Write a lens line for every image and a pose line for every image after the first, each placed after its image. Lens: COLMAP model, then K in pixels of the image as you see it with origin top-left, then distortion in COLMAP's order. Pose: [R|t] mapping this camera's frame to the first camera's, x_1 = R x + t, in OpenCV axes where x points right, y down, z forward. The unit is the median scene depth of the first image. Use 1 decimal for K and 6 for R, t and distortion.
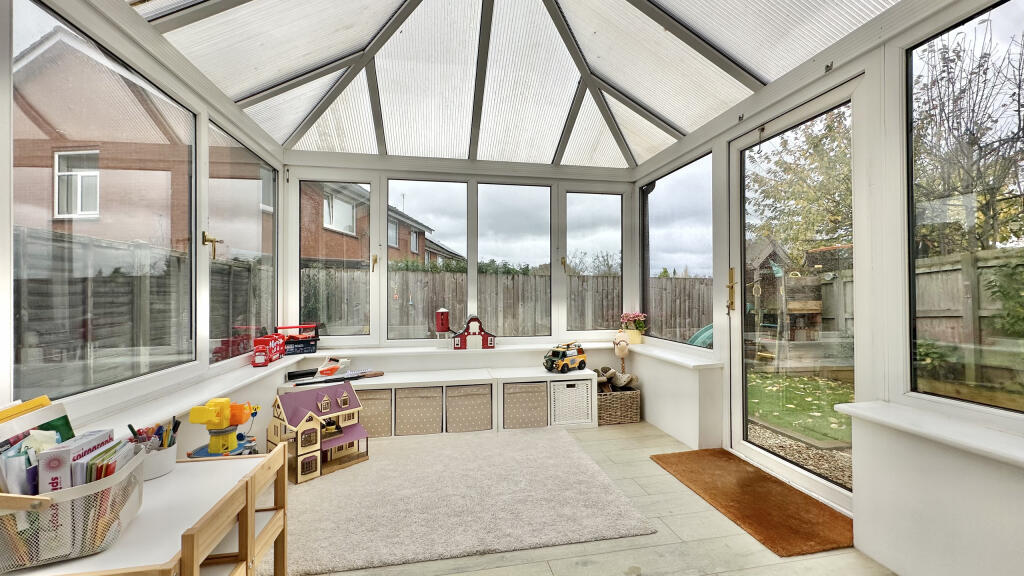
lens RADIAL K [[409.2, 0, 512.3], [0, 409.2, 290.1], [0, 0, 1]] dist [-0.003710, 0.001048]
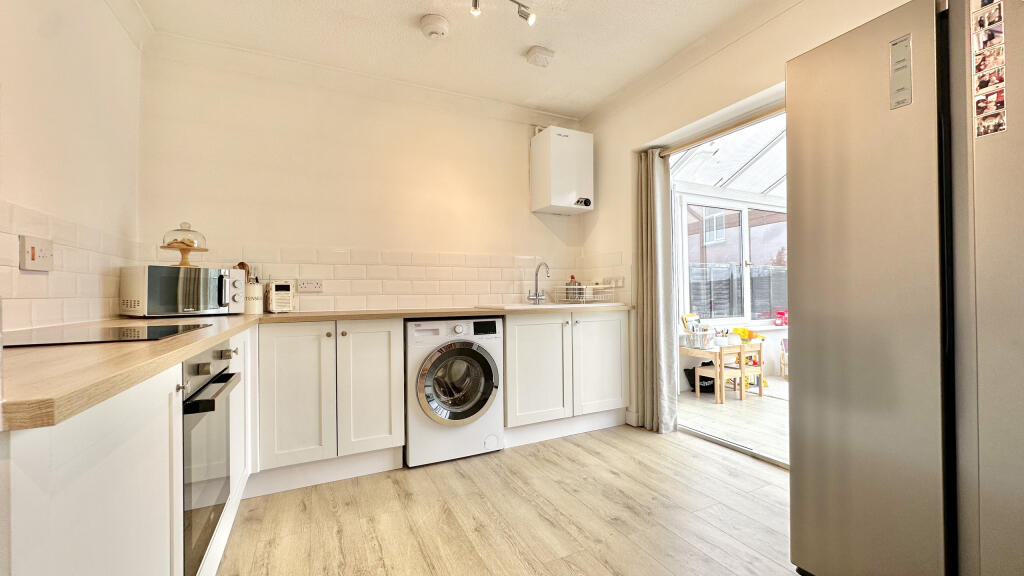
lens RADIAL K [[409.2, 0, 514.5], [0, 409.2, 289.2], [0, 0, 1]] dist [-0.003710, 0.001048]
pose [[0.281128, -0.013339, -0.959578, 0.690048], [0.016838, 0.999818, -0.008965, 0.010257], [0.959522, -0.013637, 0.281302, -0.571413]]
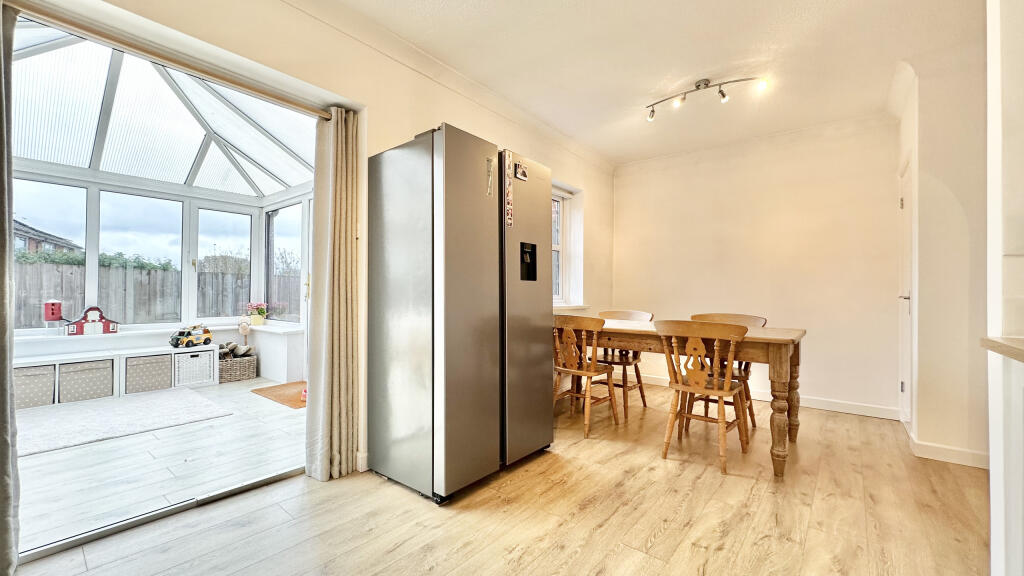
lens RADIAL K [[409.2, 0, 512.2], [0, 409.2, 288.5], [0, 0, 1]] dist [-0.003710, 0.001048]
pose [[0.756253, 0.014115, 0.654127, 0.048160], [-0.011845, 0.999899, -0.007882, 0.008542], [-0.654172, -0.001787, 0.756343, -0.672203]]
